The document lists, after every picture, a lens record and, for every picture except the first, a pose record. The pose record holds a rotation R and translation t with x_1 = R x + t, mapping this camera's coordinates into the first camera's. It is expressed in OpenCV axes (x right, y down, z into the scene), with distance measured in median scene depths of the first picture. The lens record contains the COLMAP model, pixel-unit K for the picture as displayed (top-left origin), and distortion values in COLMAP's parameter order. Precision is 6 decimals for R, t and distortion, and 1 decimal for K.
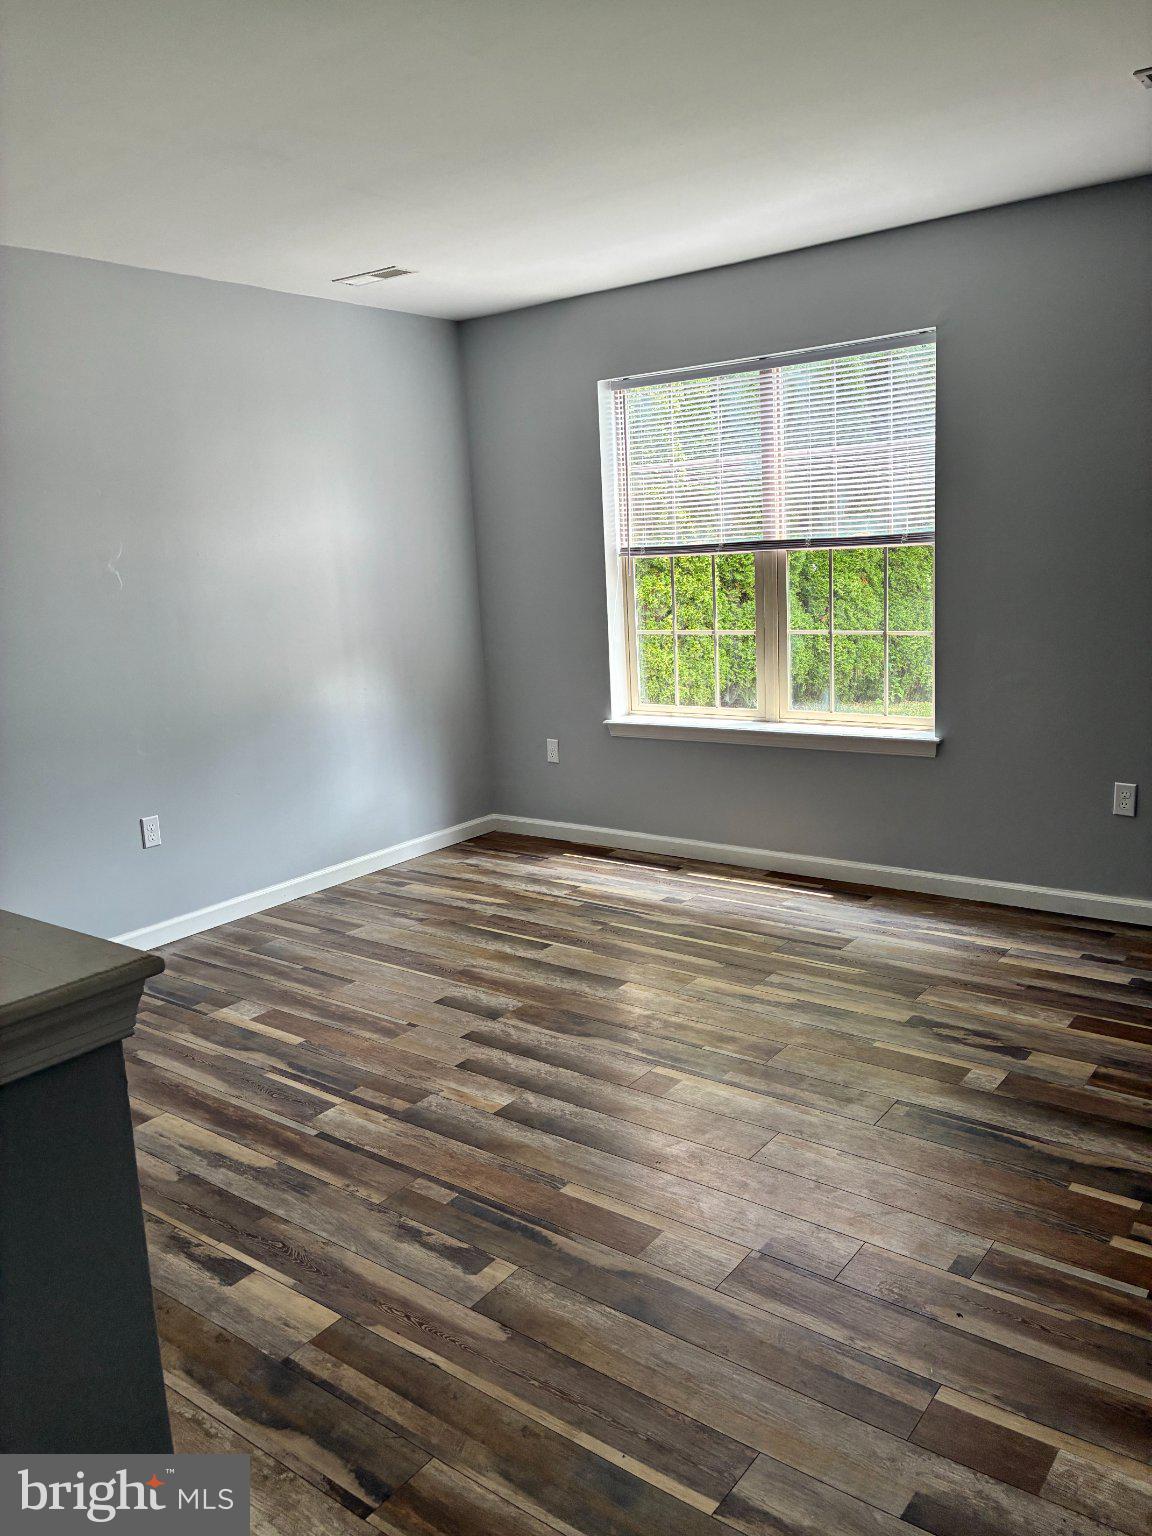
lens RADIAL K [[1163.2, 0, 581.2], [0, 1163.2, 757.2], [0, 0, 1]] dist [0.041634, -0.026947]
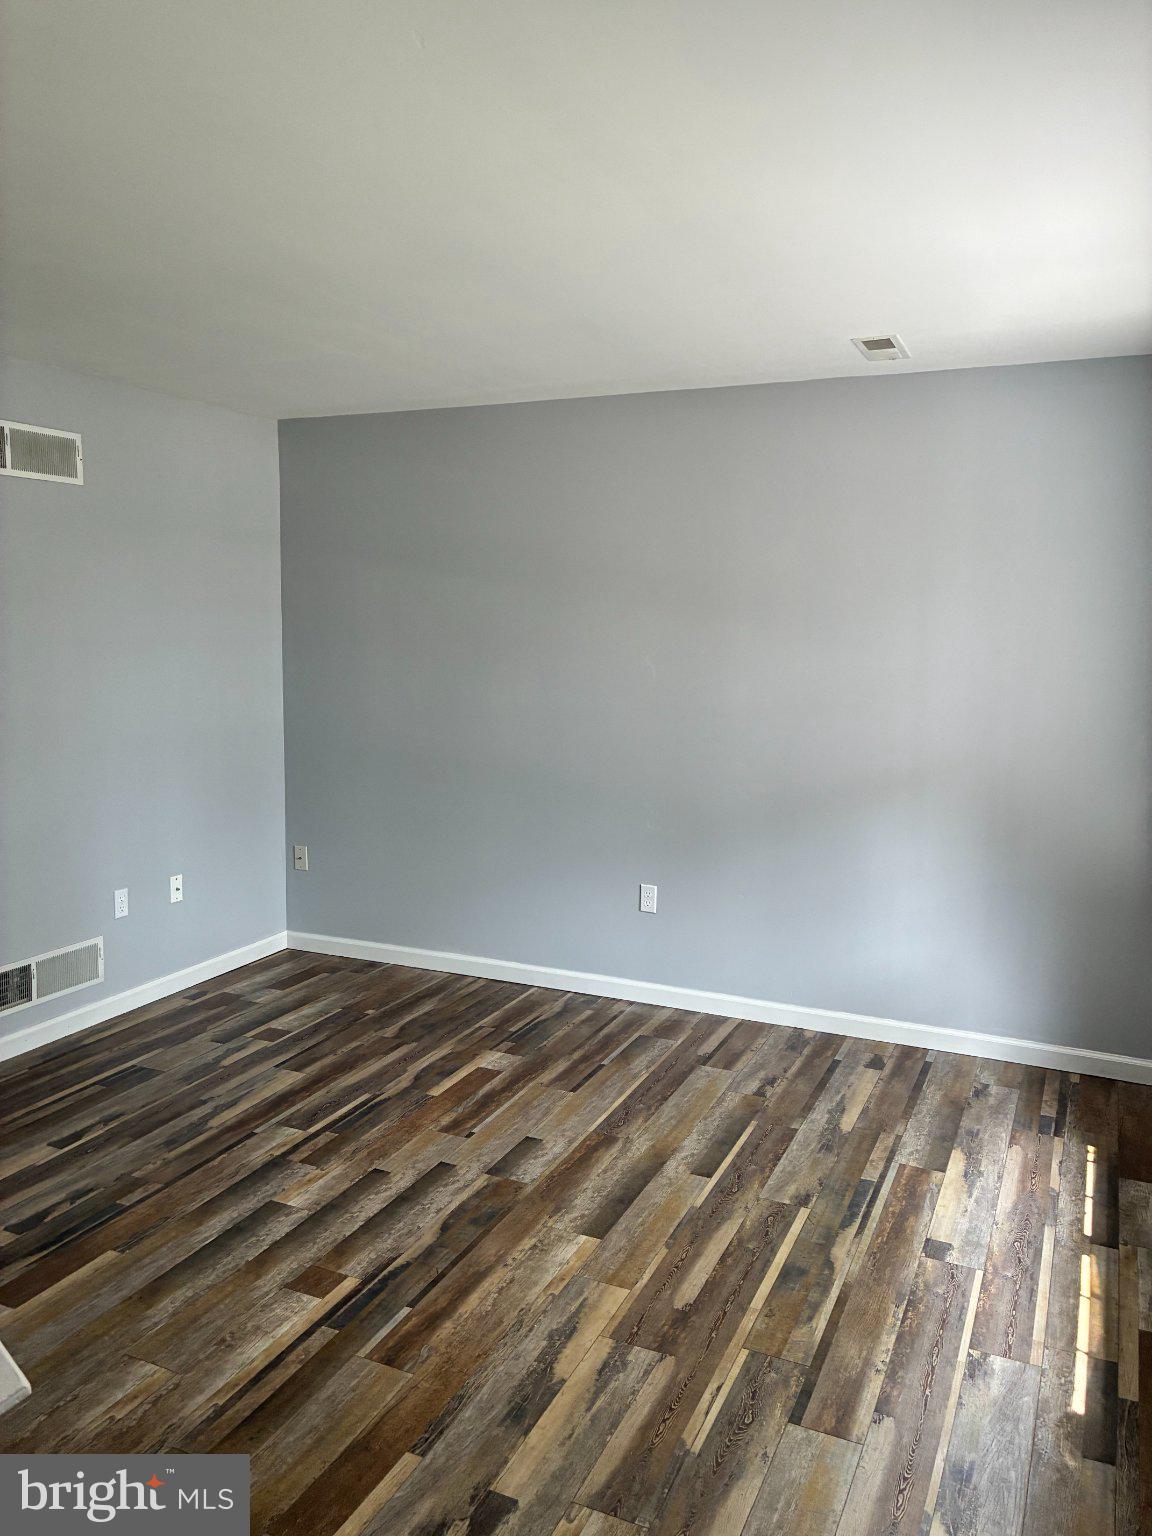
lens RADIAL K [[1173.7, 0, 576.0], [0, 1173.7, 768.0], [0, 0, 1]] dist [0.025410, 0.004536]
pose [[0.214282, 0.183069, -0.959463, 0.679517], [-0.202423, 0.969278, 0.139734, -0.204434], [0.955567, 0.164275, 0.244756, 0.674670]]
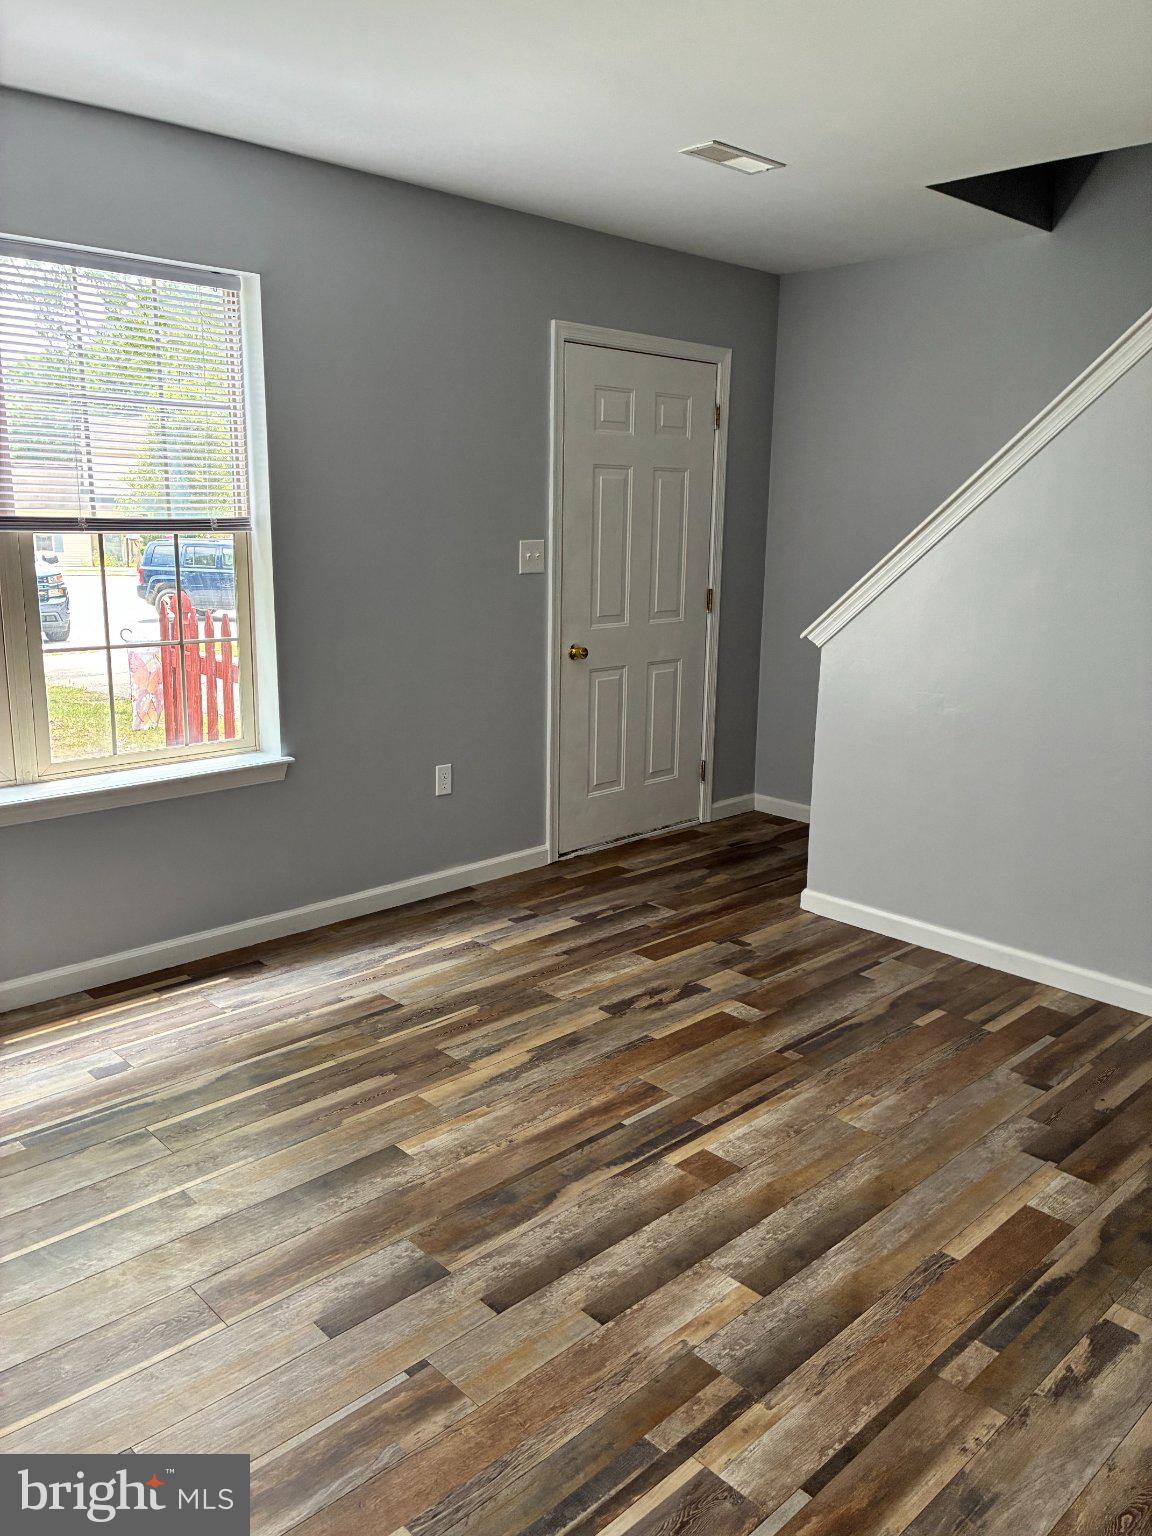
lens RADIAL K [[1163.2, 0, 581.2], [0, 1163.2, 757.2], [0, 0, 1]] dist [0.041634, -0.026947]
pose [[0.151172, -0.152892, 0.976612, -0.545150], [0.157732, 0.979039, 0.128857, -0.099468], [-0.975842, 0.134563, 0.172119, 0.675642]]
